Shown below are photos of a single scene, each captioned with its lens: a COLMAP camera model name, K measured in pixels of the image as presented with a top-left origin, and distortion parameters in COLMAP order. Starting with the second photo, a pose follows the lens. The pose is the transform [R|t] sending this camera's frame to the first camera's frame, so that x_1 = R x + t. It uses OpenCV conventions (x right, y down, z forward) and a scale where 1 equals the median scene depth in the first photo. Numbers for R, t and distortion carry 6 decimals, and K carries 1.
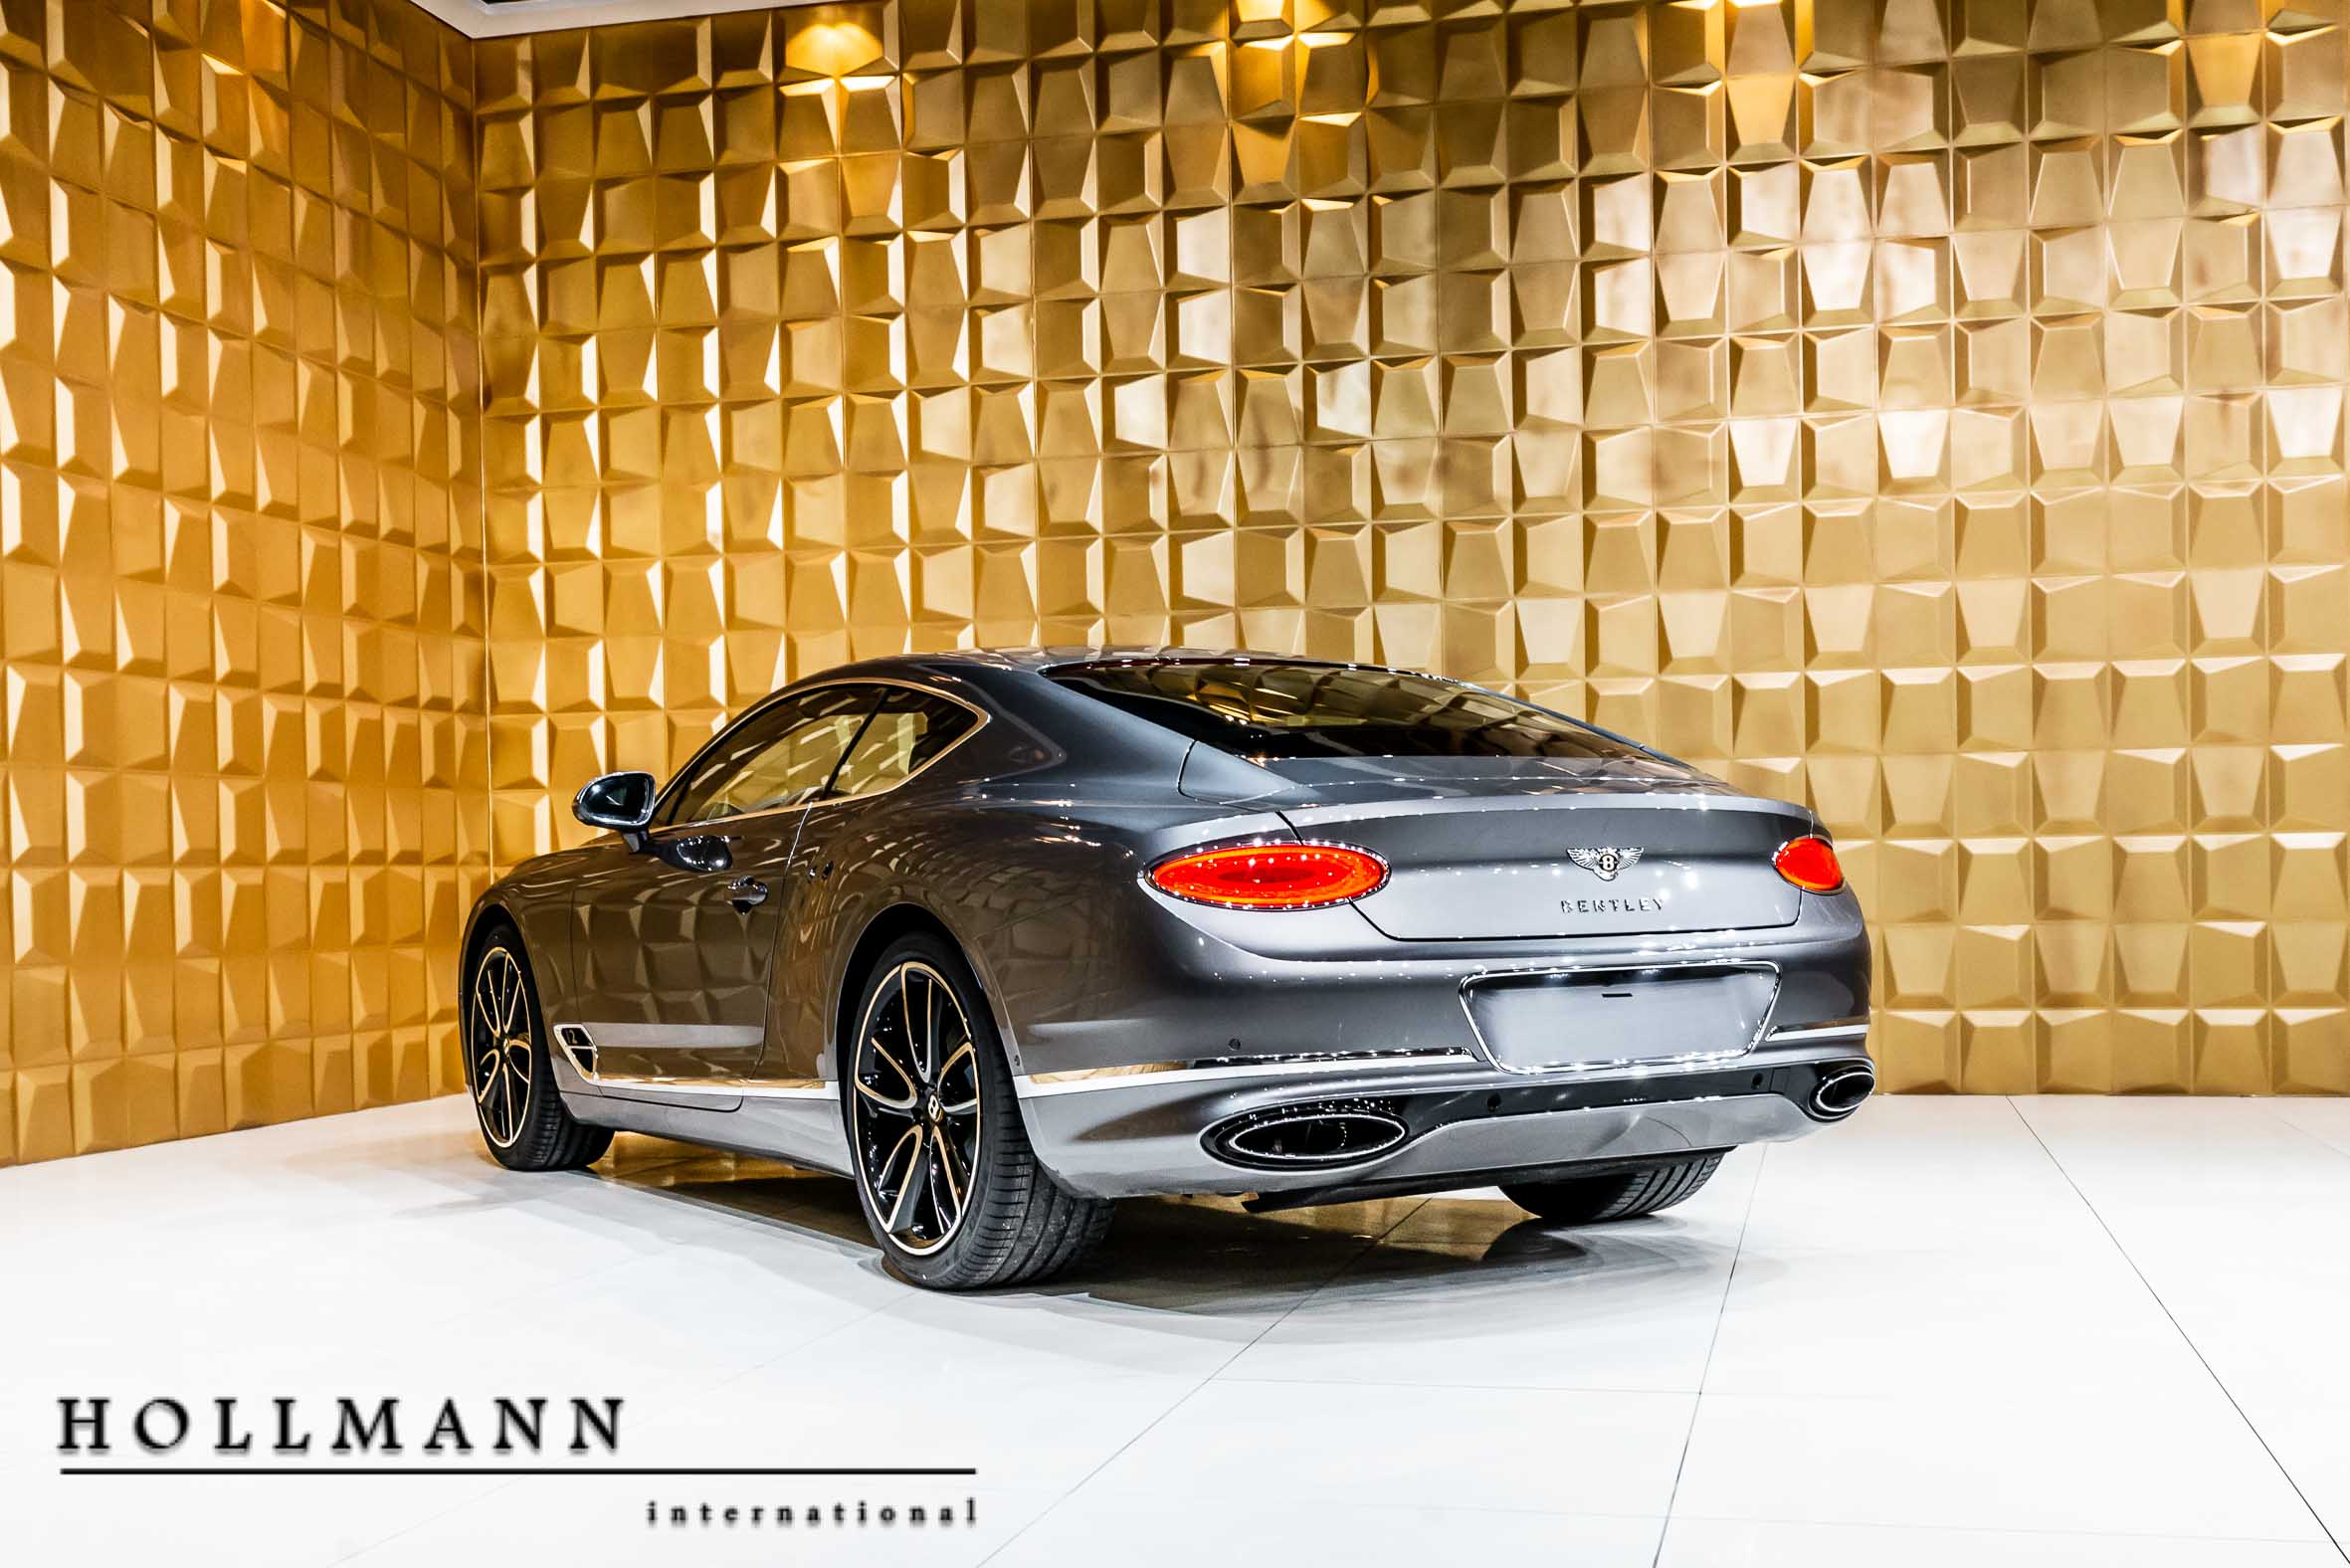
lens RADIAL K [[1739.8, 0, 1175.0], [0, 1739.8, 784.0], [0, 0, 1]] dist [0.001371, 0.000794]
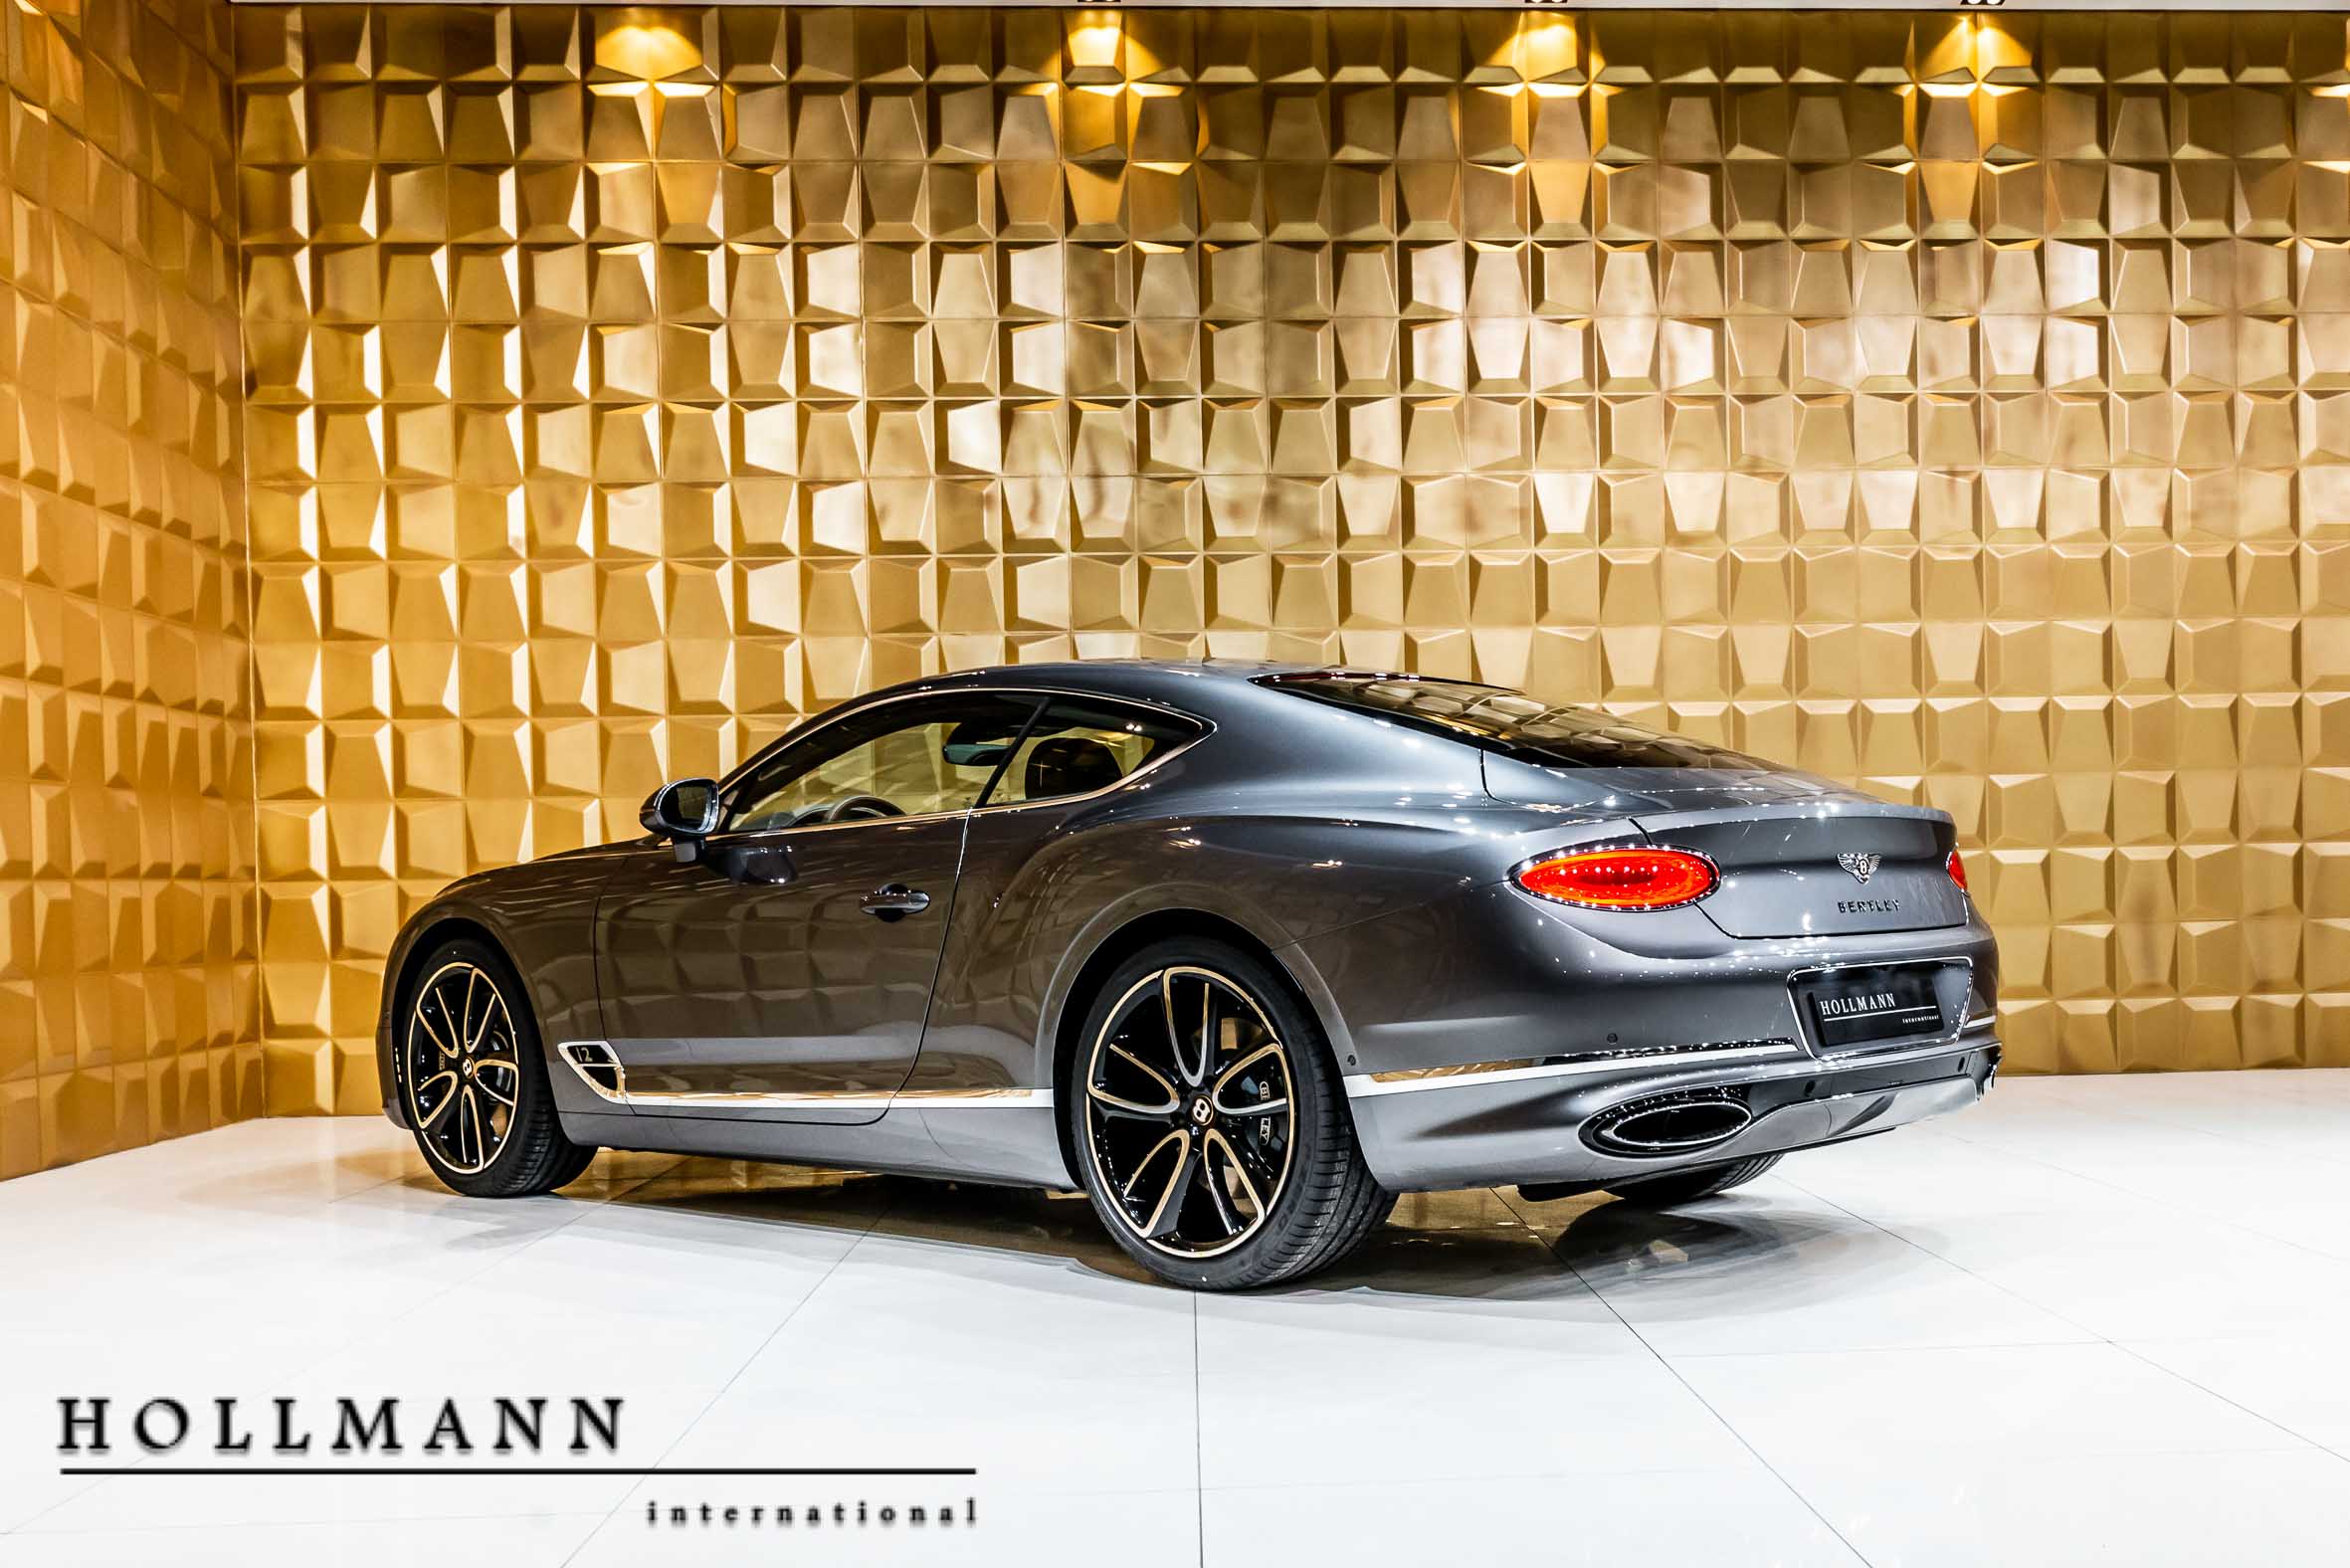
lens RADIAL K [[1667.1, 0, 1141.0], [0, 1667.1, 798.9], [0, 0, 1]] dist [0.001889, 0.001167]
pose [[0.978988, 0.009230, 0.203707, -0.125748], [-0.008452, 0.999953, -0.004691, 0.003417], [-0.203741, 0.002870, 0.979021, 0.020682]]
